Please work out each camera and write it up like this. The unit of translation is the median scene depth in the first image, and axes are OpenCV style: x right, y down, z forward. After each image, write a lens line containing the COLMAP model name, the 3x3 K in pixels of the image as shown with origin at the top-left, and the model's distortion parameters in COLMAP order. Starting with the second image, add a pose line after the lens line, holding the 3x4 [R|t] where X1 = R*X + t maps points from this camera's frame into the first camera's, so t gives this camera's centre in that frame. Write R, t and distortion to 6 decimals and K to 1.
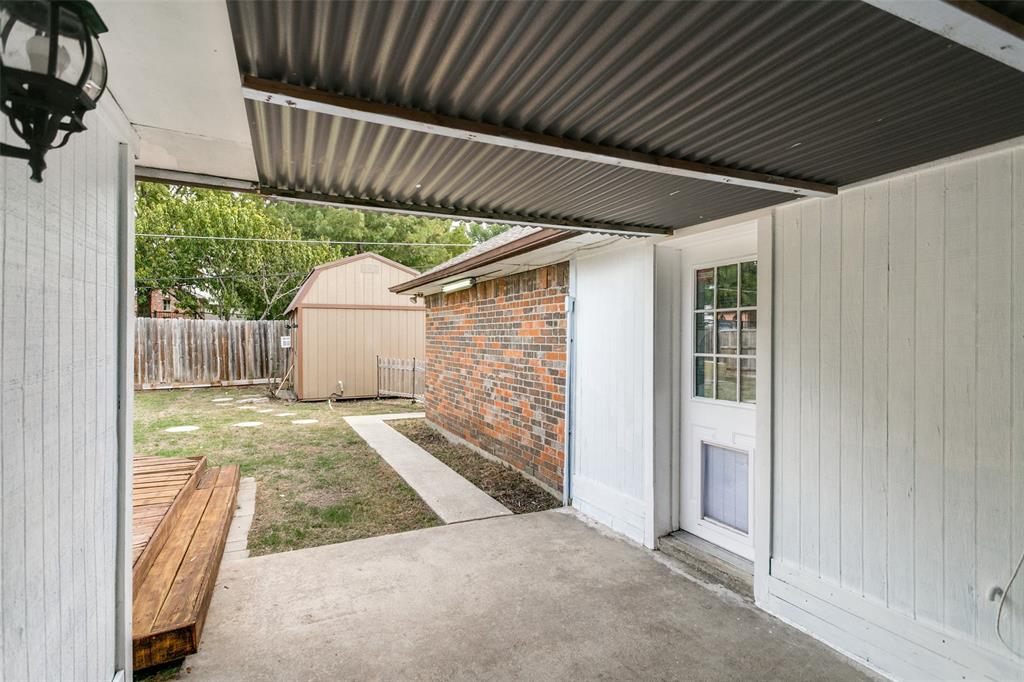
lens RADIAL K [[488.1, 0, 515.2], [0, 488.1, 343.7], [0, 0, 1]] dist [-0.000007, 0.000314]
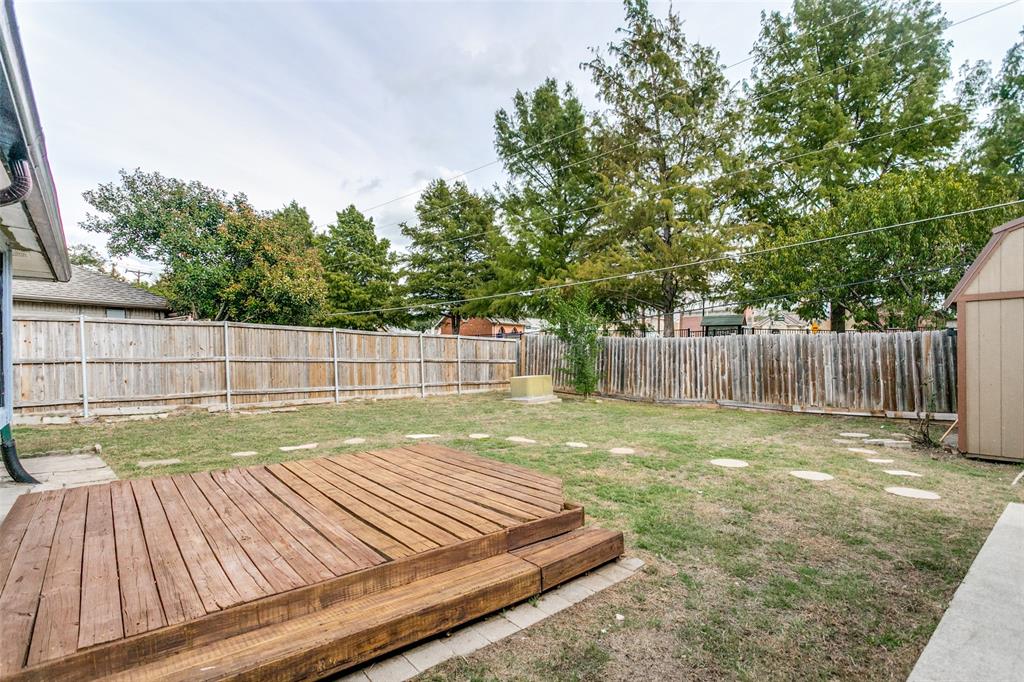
lens RADIAL K [[496.4, 0, 491.1], [0, 496.4, 357.1], [0, 0, 1]] dist [0.000640, 0.000255]
pose [[0.240234, -0.006963, -0.970690, 0.014431], [-0.009268, 0.999912, -0.009467, 0.004524], [0.970671, 0.011271, 0.240148, 0.207412]]
